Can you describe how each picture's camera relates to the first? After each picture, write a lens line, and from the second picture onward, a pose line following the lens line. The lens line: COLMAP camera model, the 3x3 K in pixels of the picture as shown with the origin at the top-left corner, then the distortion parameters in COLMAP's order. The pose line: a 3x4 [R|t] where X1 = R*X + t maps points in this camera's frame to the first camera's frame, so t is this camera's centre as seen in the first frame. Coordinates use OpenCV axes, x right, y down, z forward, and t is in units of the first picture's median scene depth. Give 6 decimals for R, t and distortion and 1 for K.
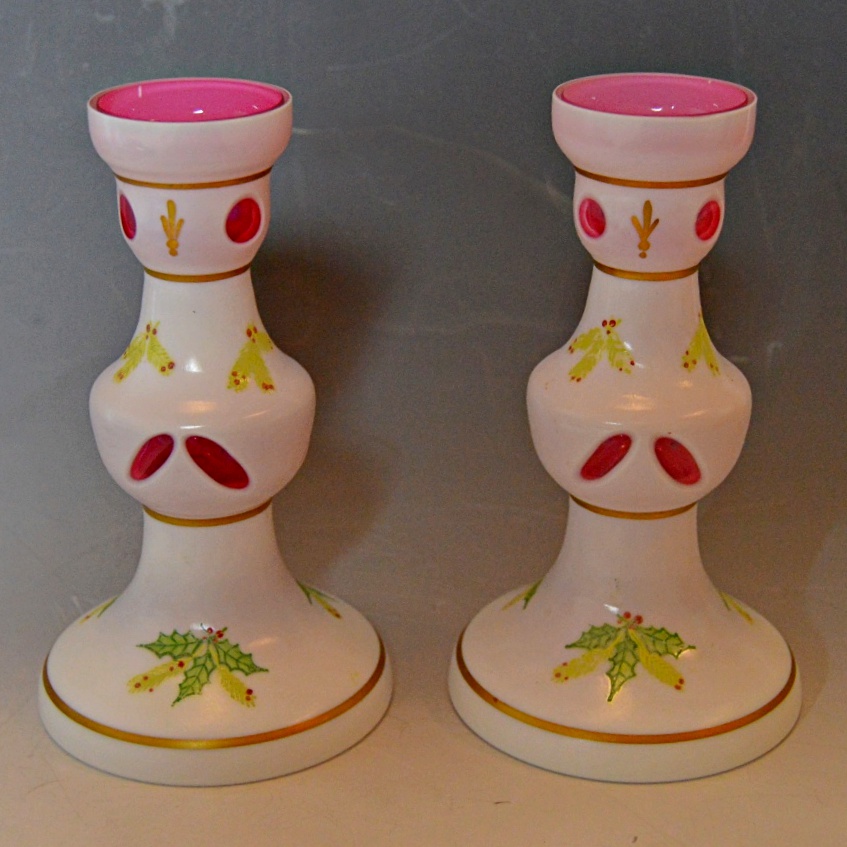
lens RADIAL K [[1855.2, 0, 423.4], [0, 1855.2, 423.2], [0, 0, 1]] dist [-0.070430, 0.000000]
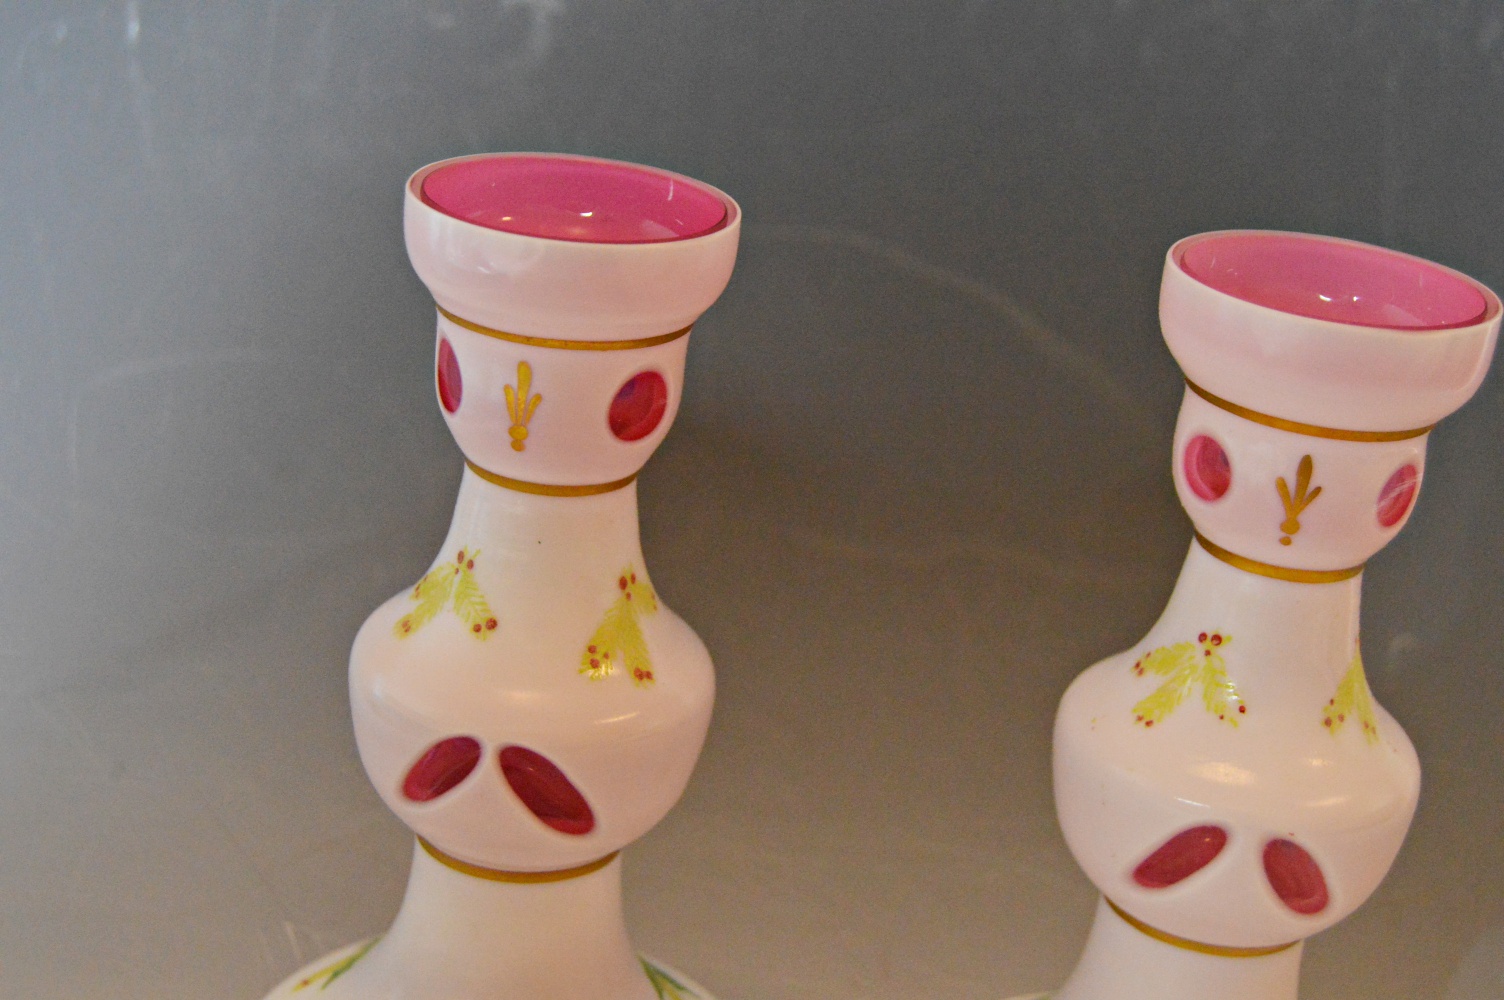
lens RADIAL K [[2491.8, 0, 751.4], [0, 2491.8, 501.1], [0, 0, 1]] dist [-0.067705, 0.000000]
pose [[0.992903, 0.117842, -0.016000, -0.041283], [-0.118201, 0.992706, -0.023738, -0.060281], [0.013086, 0.025461, 0.999590, 0.174300]]
